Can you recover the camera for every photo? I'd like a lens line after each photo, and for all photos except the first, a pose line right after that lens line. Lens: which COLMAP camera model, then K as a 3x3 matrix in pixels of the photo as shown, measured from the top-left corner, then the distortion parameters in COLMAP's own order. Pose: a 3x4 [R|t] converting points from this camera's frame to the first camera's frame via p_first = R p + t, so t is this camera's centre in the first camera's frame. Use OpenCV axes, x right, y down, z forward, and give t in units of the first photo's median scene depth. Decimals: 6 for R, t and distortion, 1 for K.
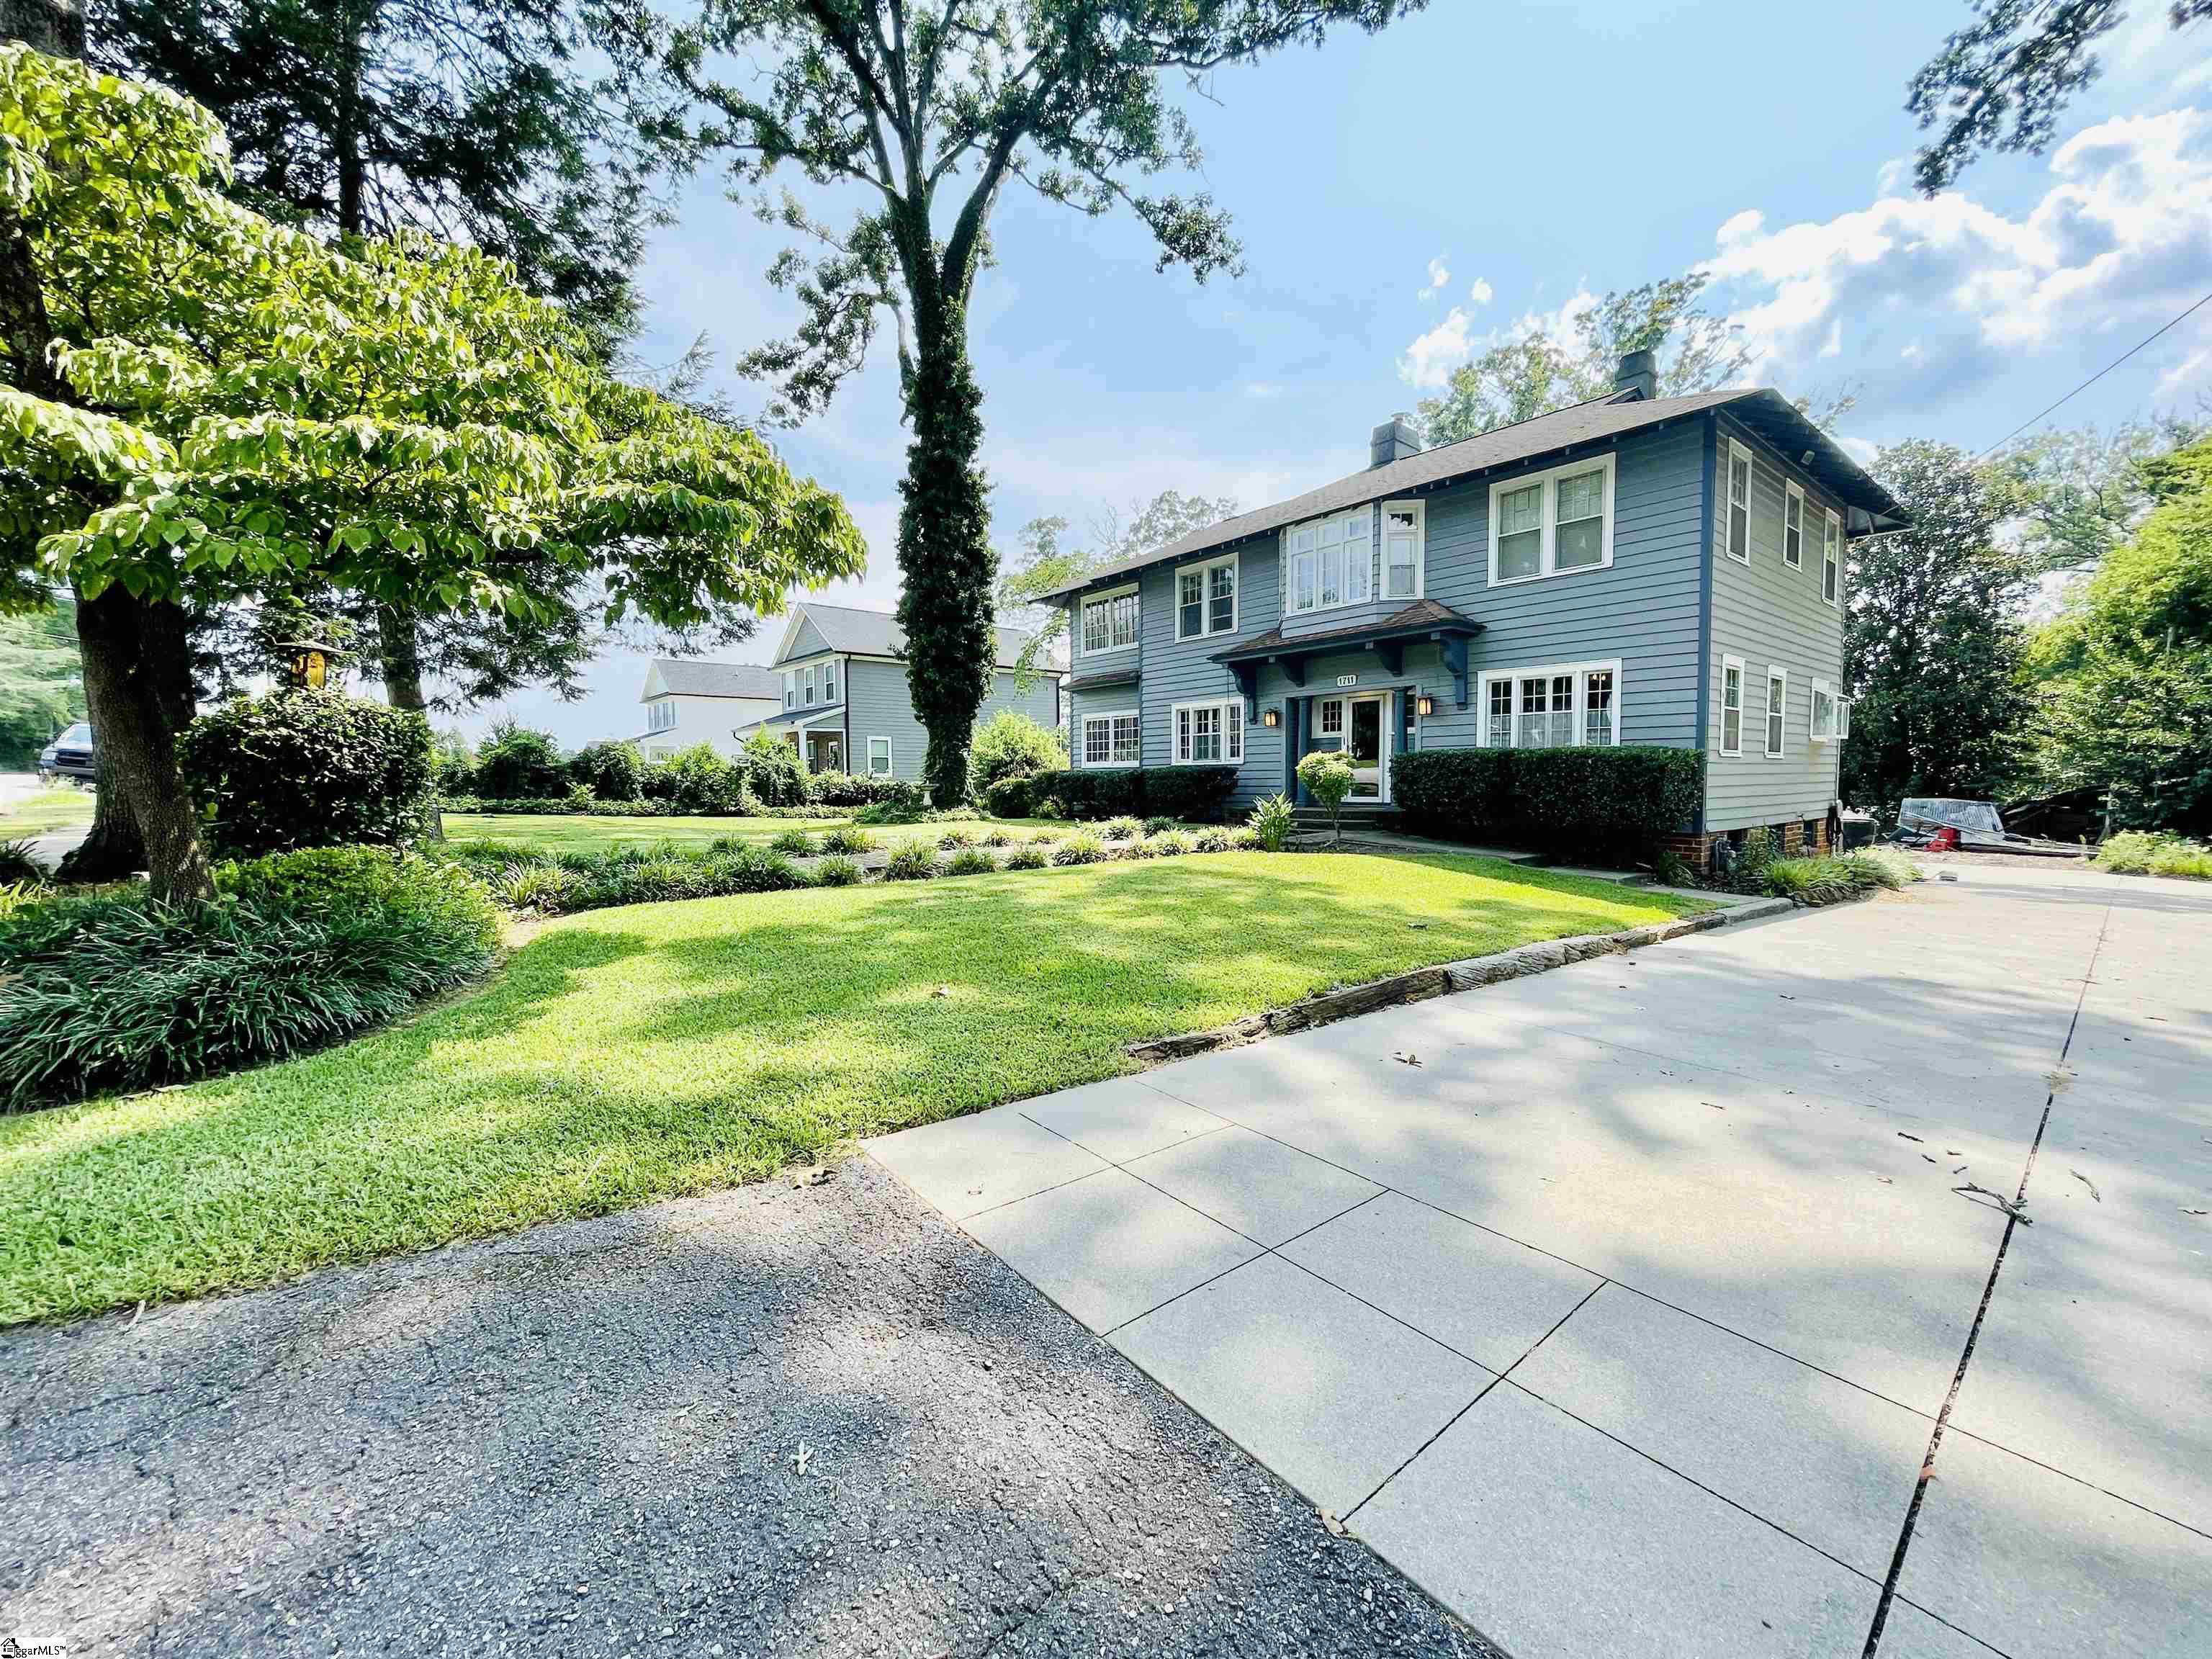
lens RADIAL K [[899.9, 0, 1100.9], [0, 899.9, 832.3], [0, 0, 1]] dist [0.000050, -0.000080]
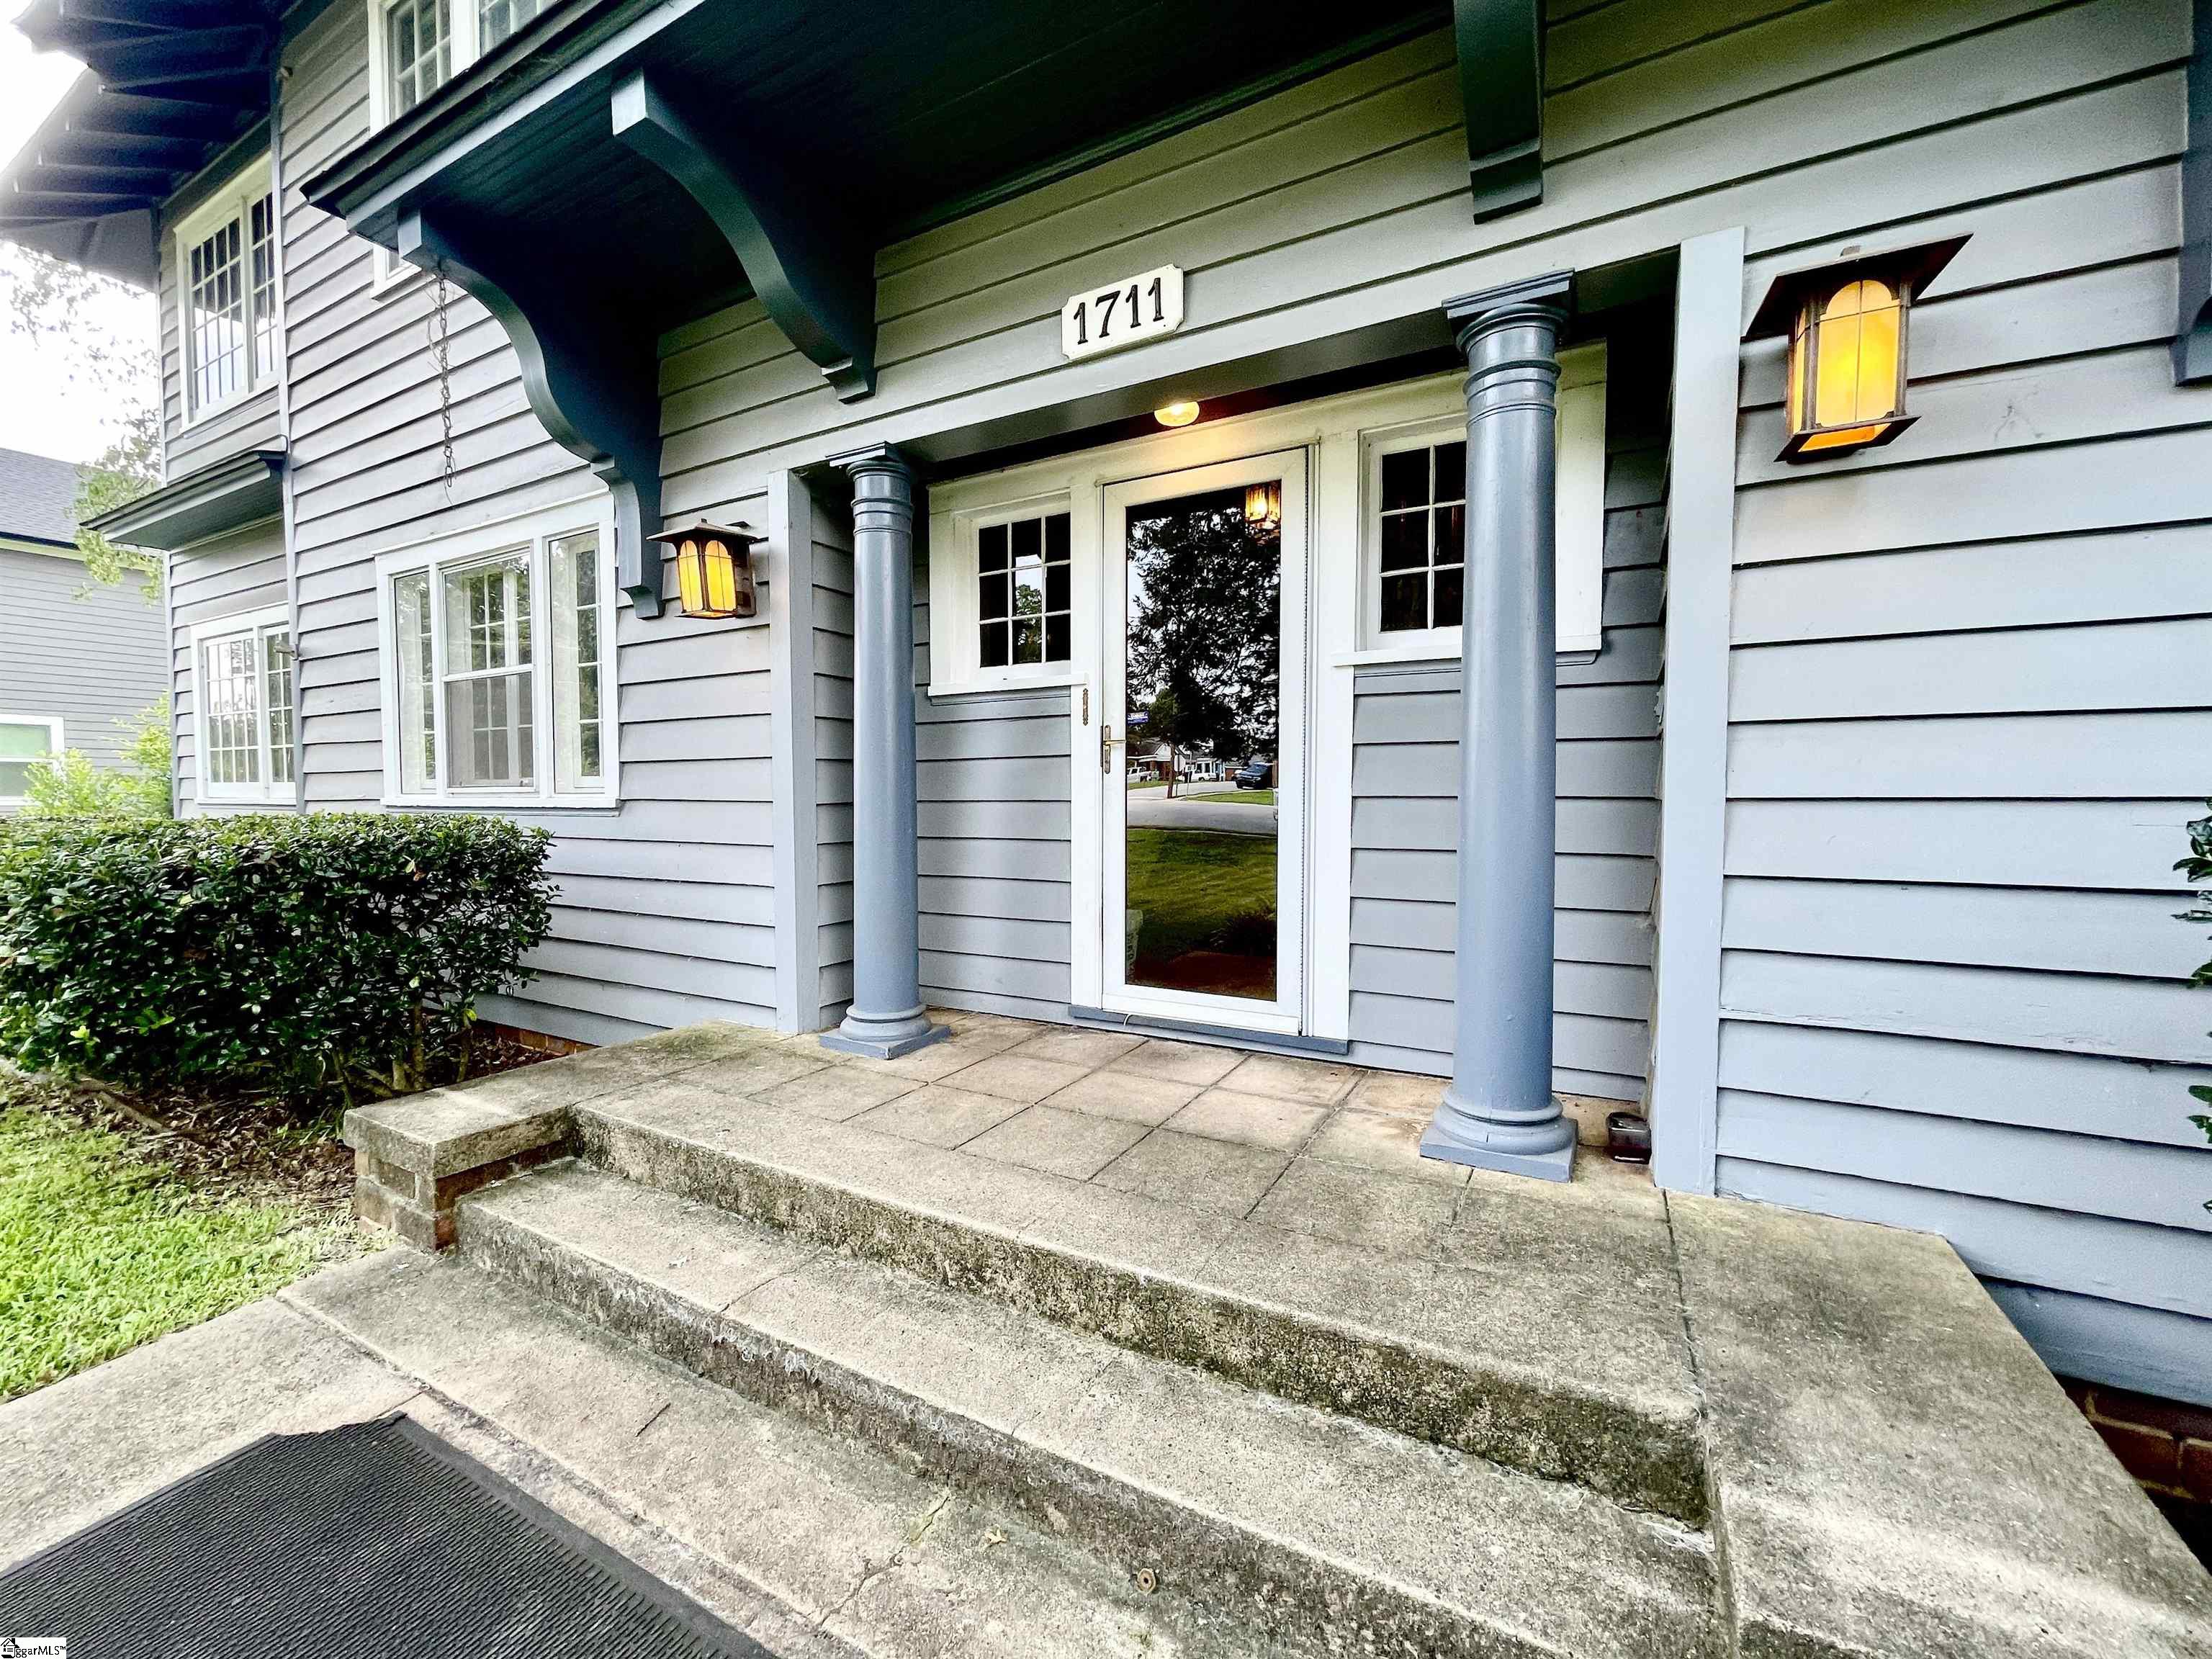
lens RADIAL K [[899.9, 0, 1100.9], [0, 899.9, 832.3], [0, 0, 1]] dist [0.000050, -0.000080]
pose [[0.927917, -0.004778, 0.372757, 0.193272], [0.010050, 0.999875, -0.012200, -0.068867], [-0.372652, 0.015066, 0.927849, 0.792319]]
